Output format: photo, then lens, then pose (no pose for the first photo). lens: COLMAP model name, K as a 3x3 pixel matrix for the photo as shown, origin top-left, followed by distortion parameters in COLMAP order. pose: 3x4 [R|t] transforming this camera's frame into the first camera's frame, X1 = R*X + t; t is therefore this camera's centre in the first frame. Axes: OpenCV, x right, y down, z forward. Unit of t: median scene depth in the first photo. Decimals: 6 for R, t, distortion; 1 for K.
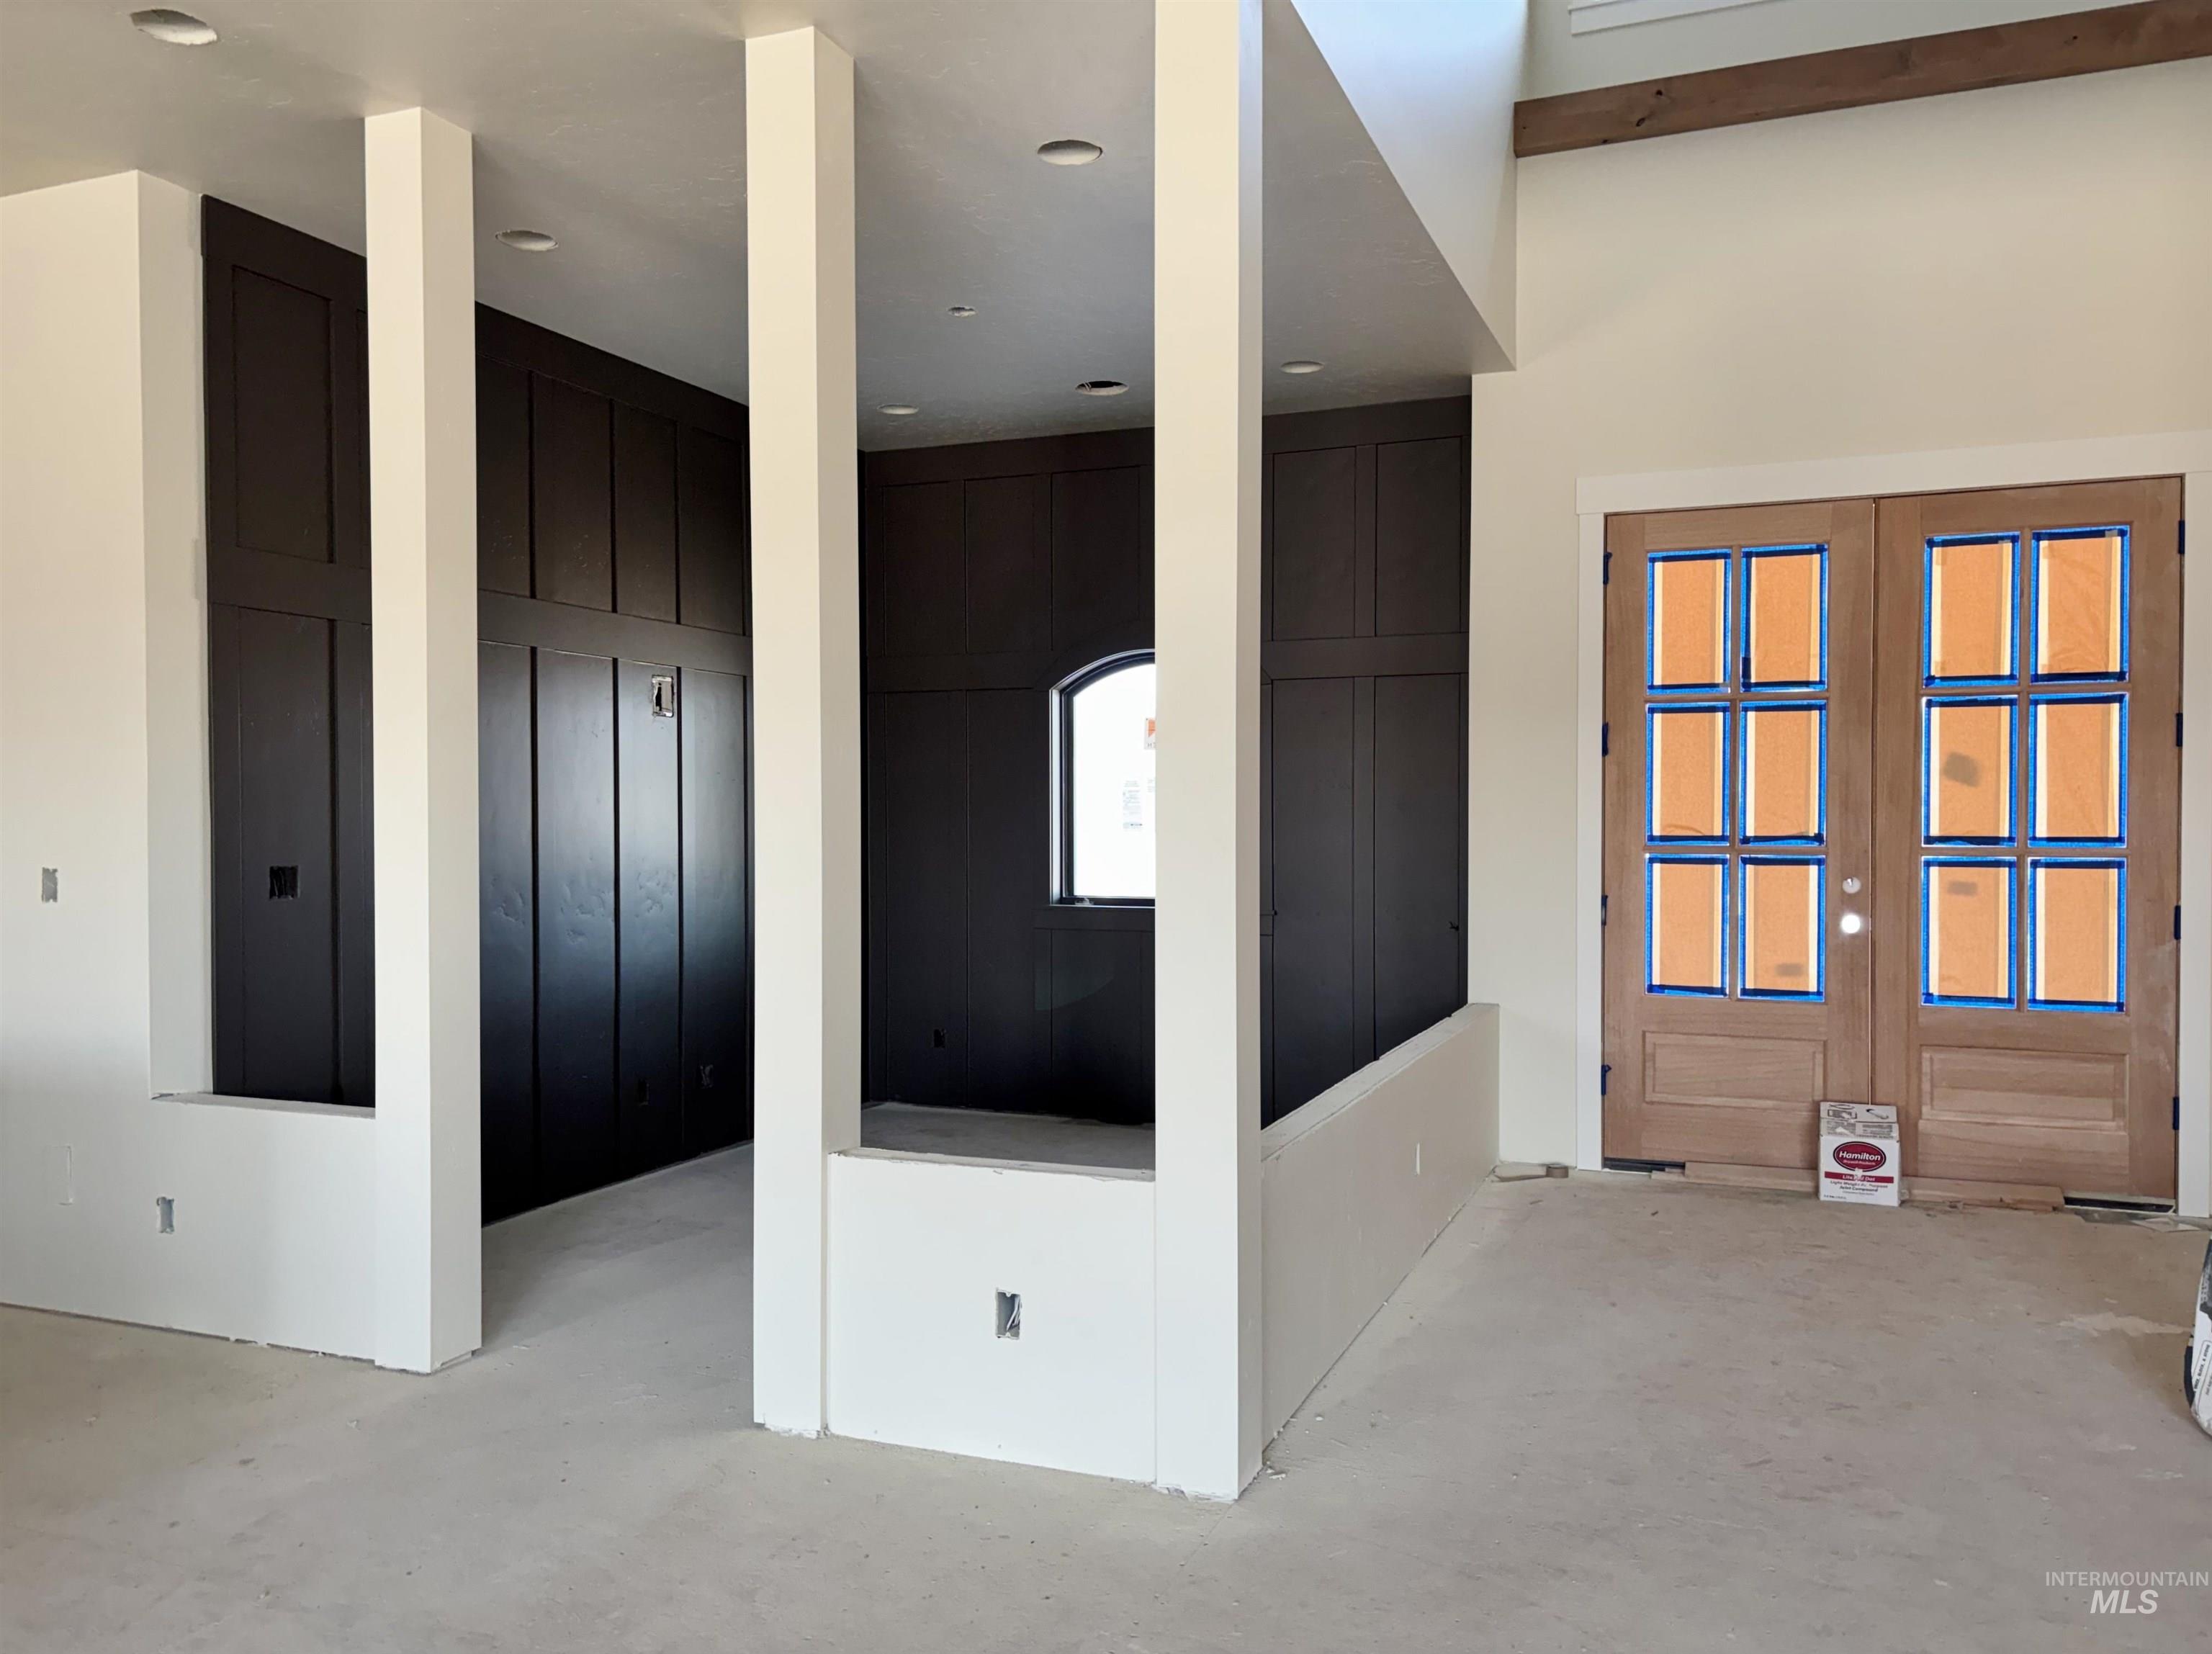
lens RADIAL K [[1734.5, 0, 1100.1], [0, 1734.5, 832.2], [0, 0, 1]] dist [0.024471, -0.010340]
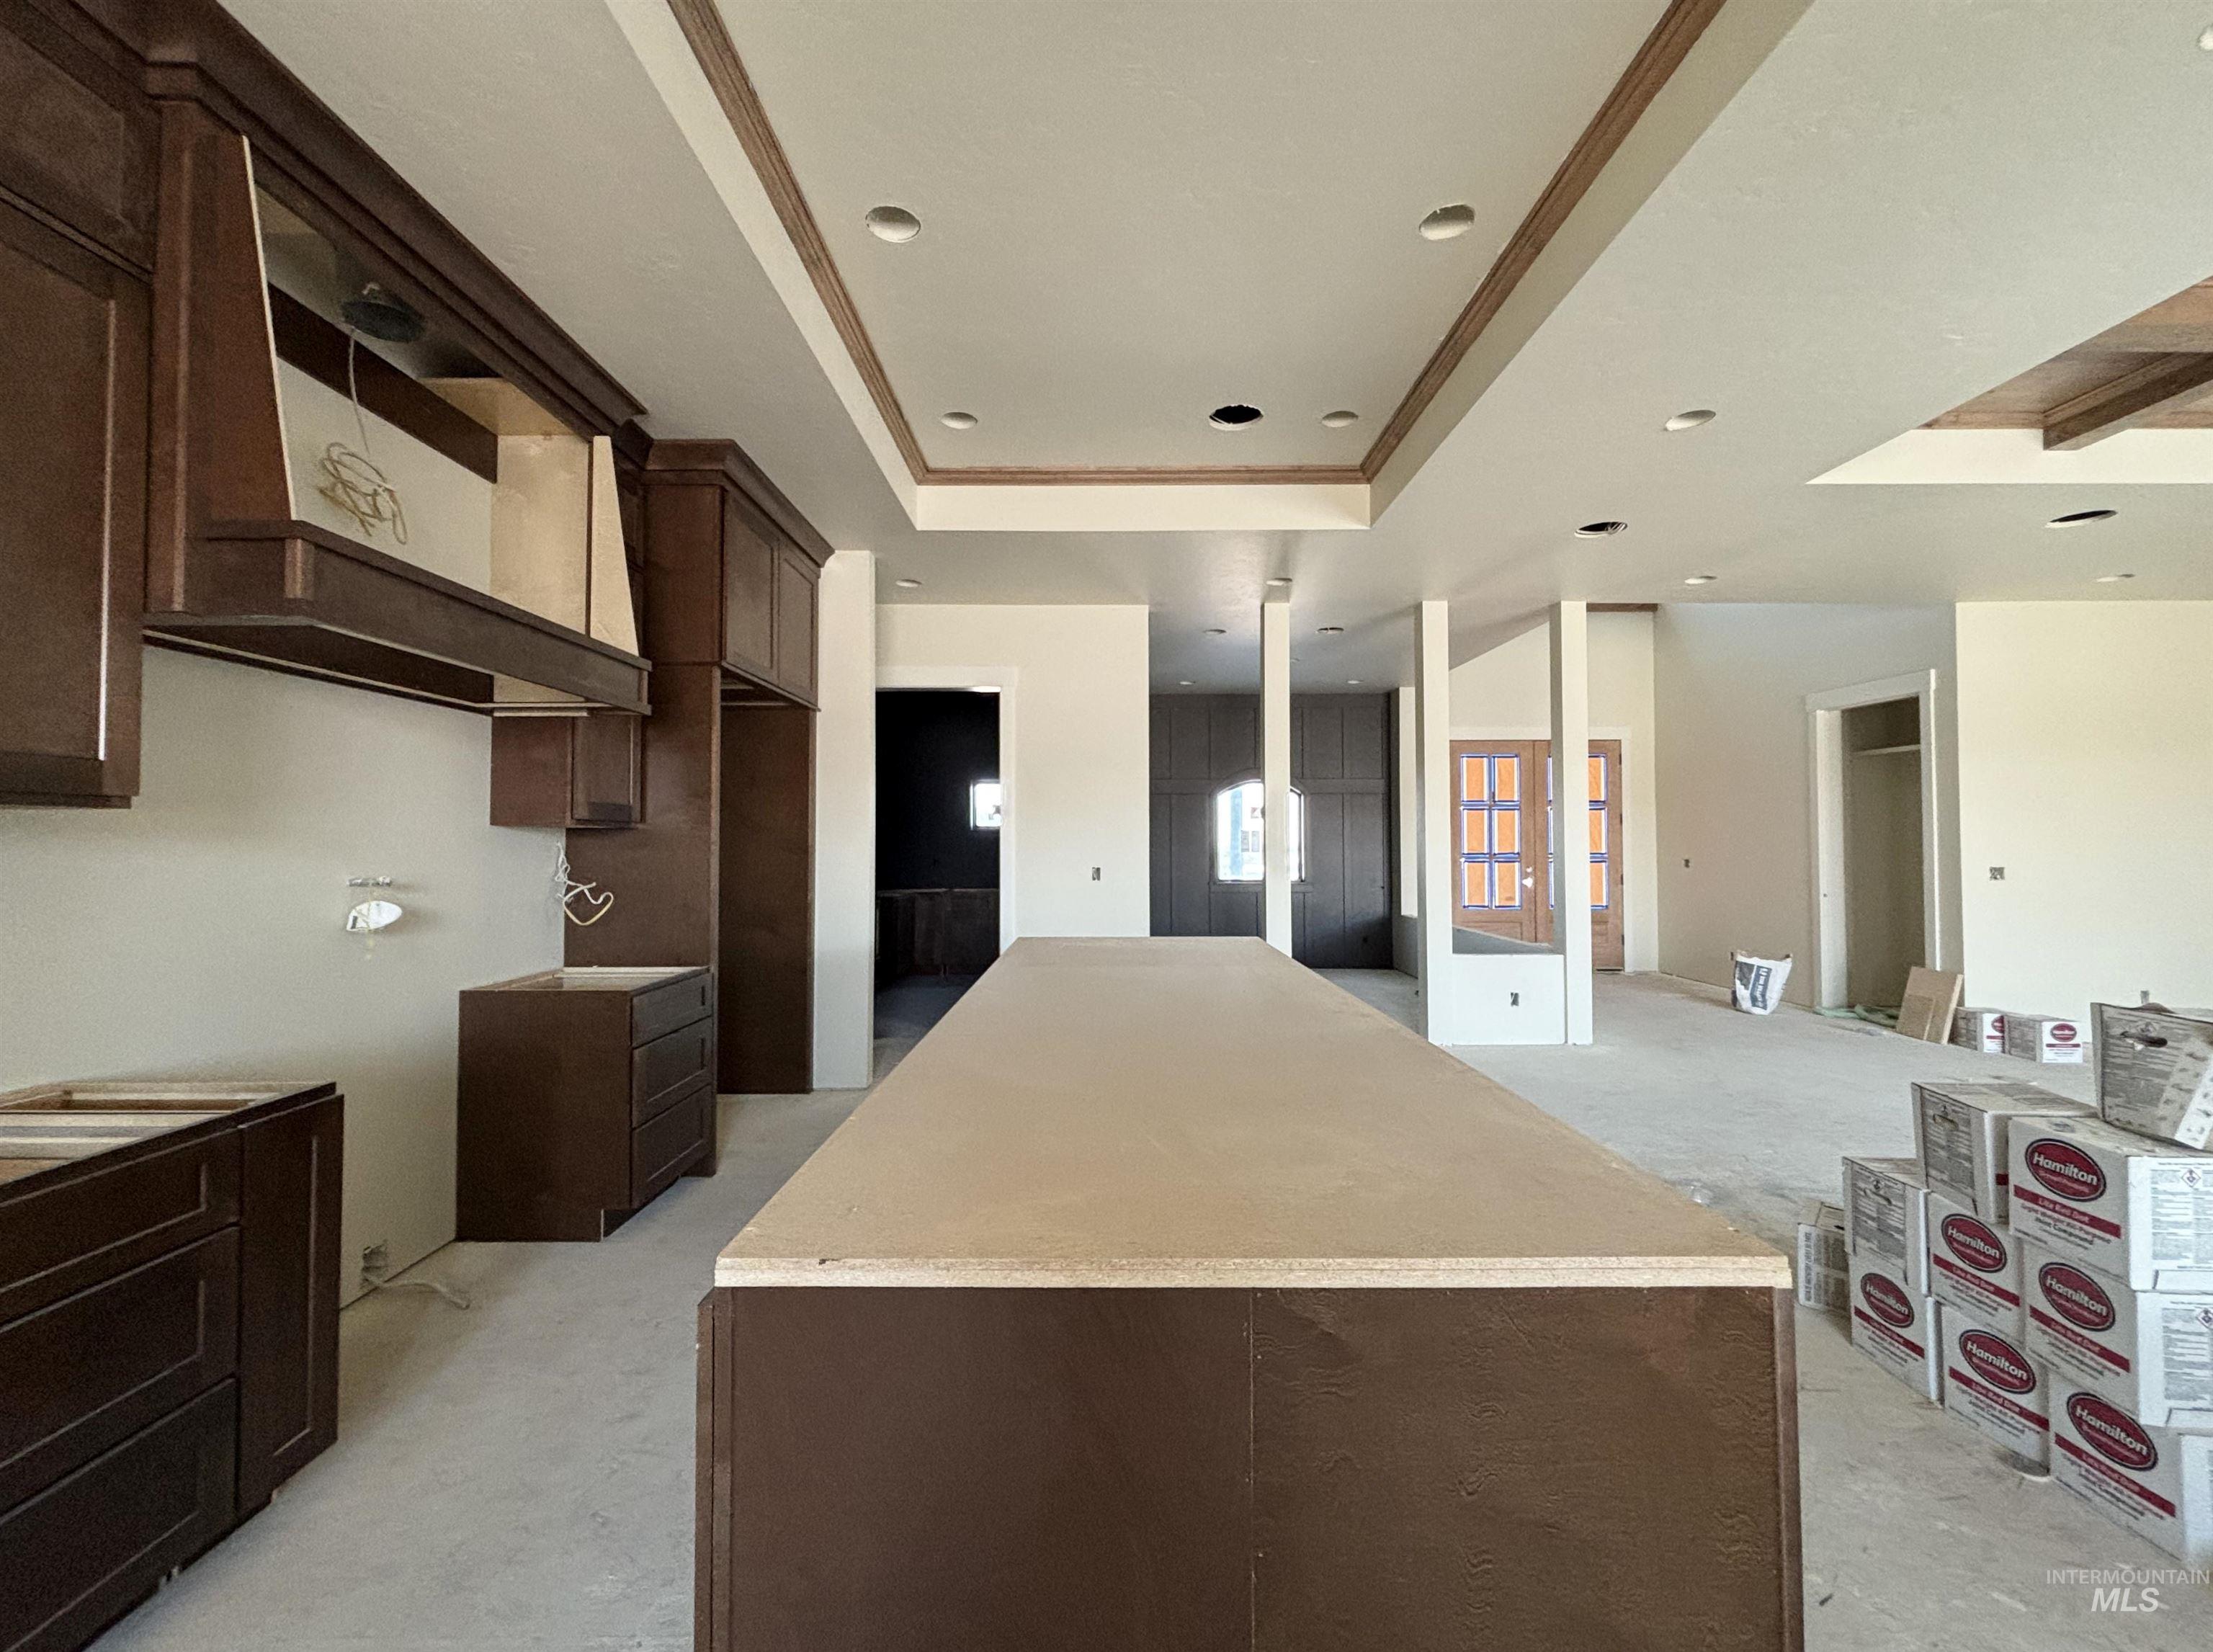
lens RADIAL K [[915.4, 0, 1108.5], [0, 915.4, 824.4], [0, 0, 1]] dist [0.018057, -0.002811]
pose [[0.923382, 0.010634, 0.383734, -0.828397], [0.002537, 0.999425, -0.033801, 0.005007], [-0.383873, 0.032185, 0.922825, -0.176233]]
